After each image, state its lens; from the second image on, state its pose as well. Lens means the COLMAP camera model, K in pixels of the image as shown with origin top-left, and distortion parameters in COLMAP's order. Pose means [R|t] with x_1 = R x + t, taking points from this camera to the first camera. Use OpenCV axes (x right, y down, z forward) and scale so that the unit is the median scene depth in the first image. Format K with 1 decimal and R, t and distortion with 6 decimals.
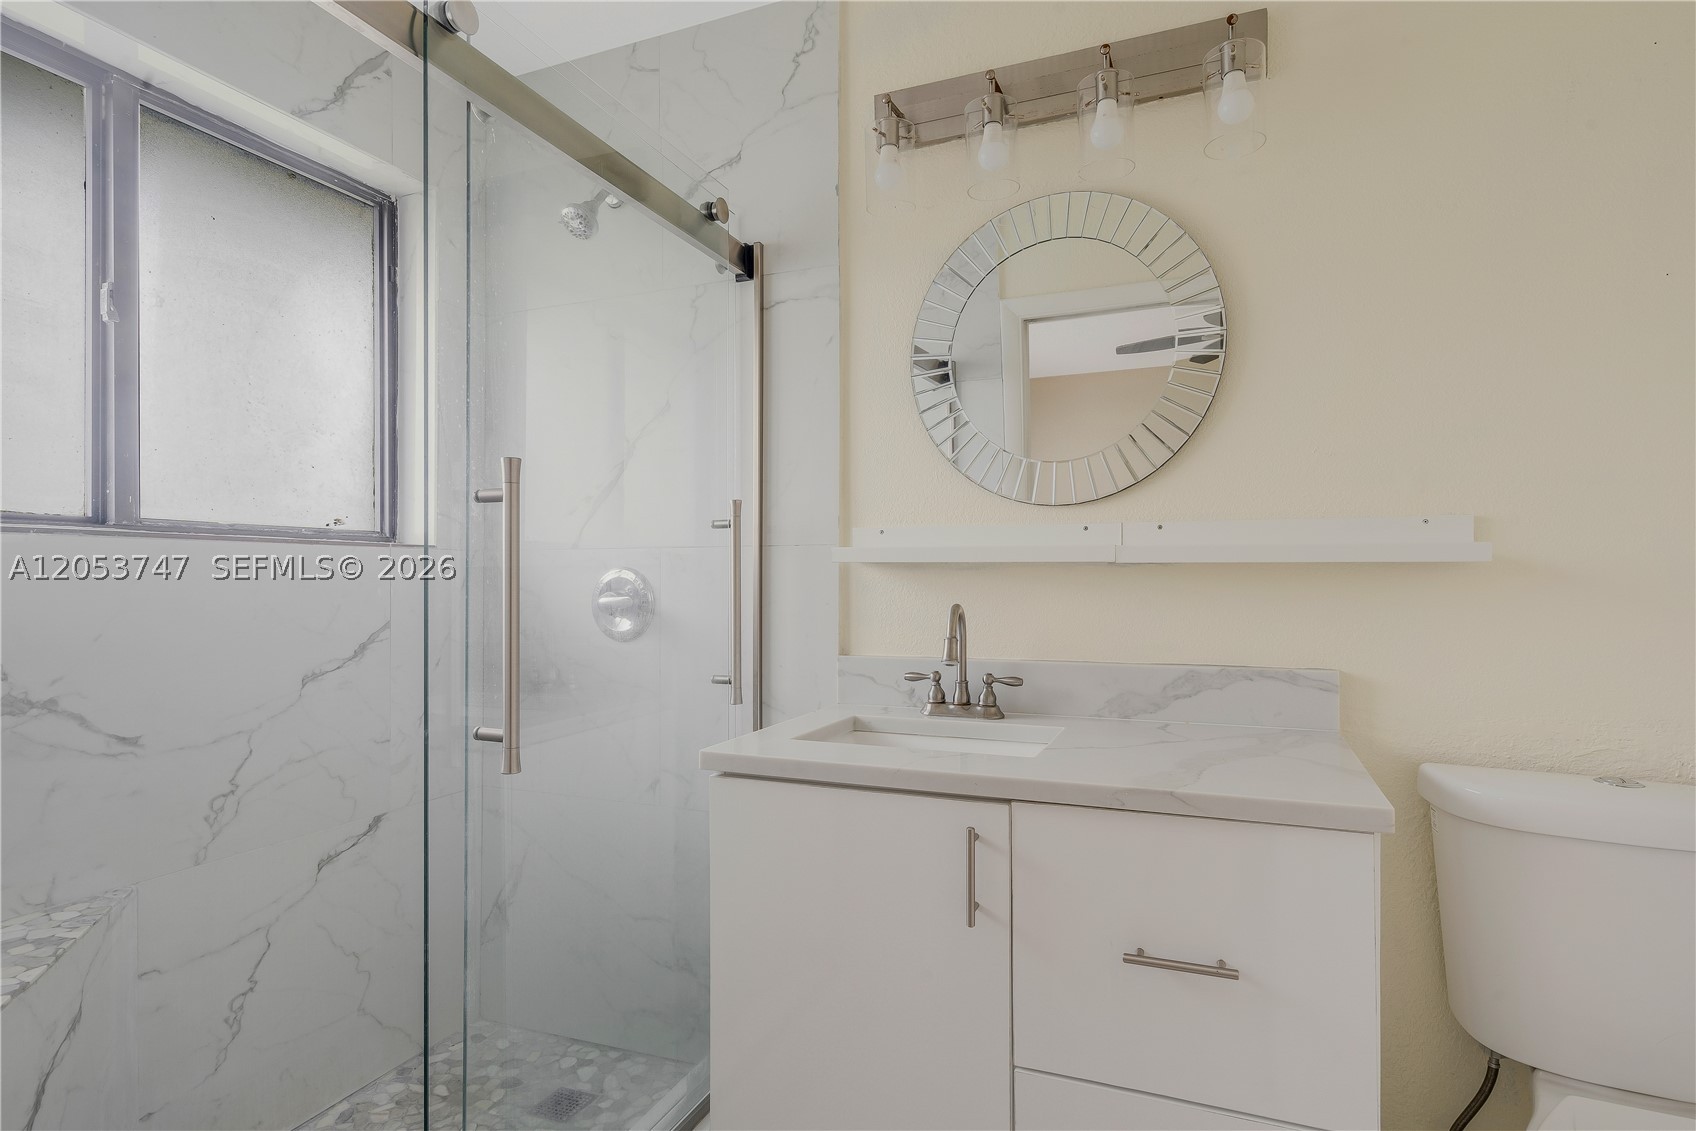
lens RADIAL K [[892.4, 0, 825.7], [0, 892.4, 569.9], [0, 0, 1]] dist [0.004838, 0.002387]
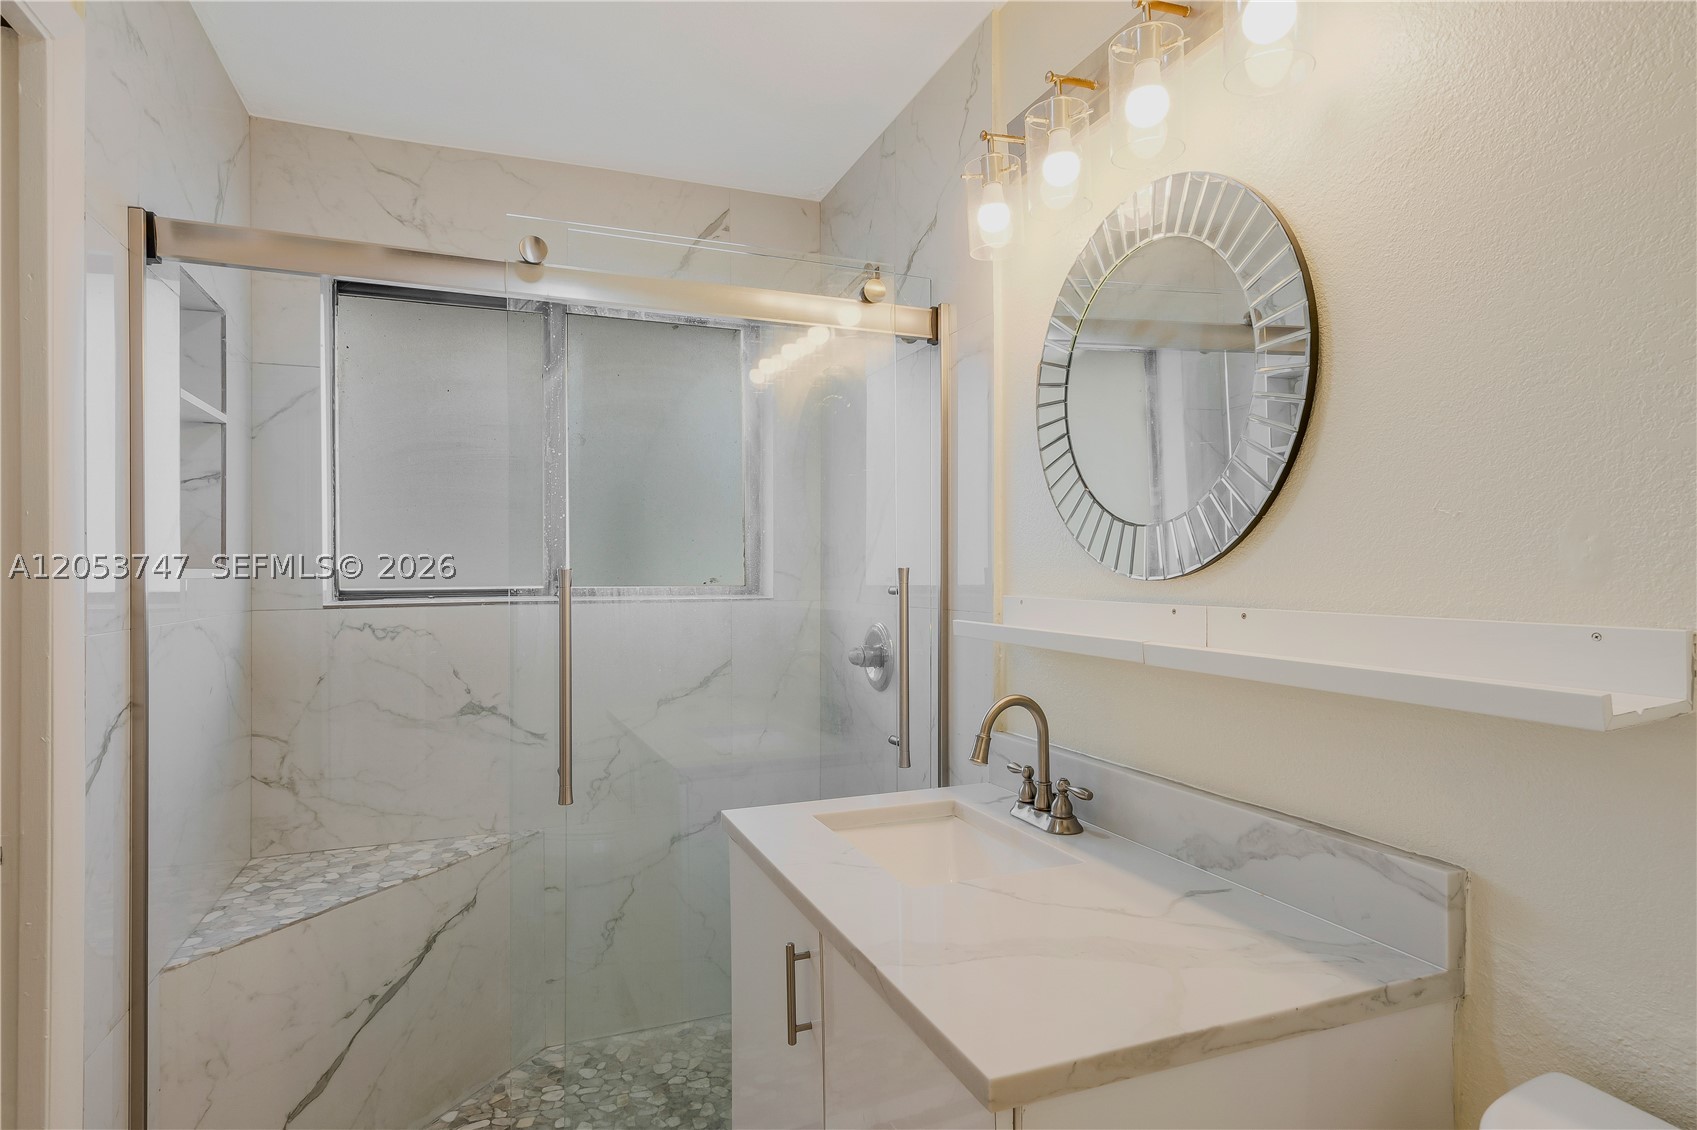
lens RADIAL K [[893.0, 0, 811.6], [0, 893.0, 573.7], [0, 0, 1]] dist [0.004838, 0.002387]
pose [[0.705596, -0.005205, -0.708595, 0.610254], [0.010261, 0.999943, 0.002872, -0.083598], [0.708540, -0.009298, 0.705610, 0.228431]]
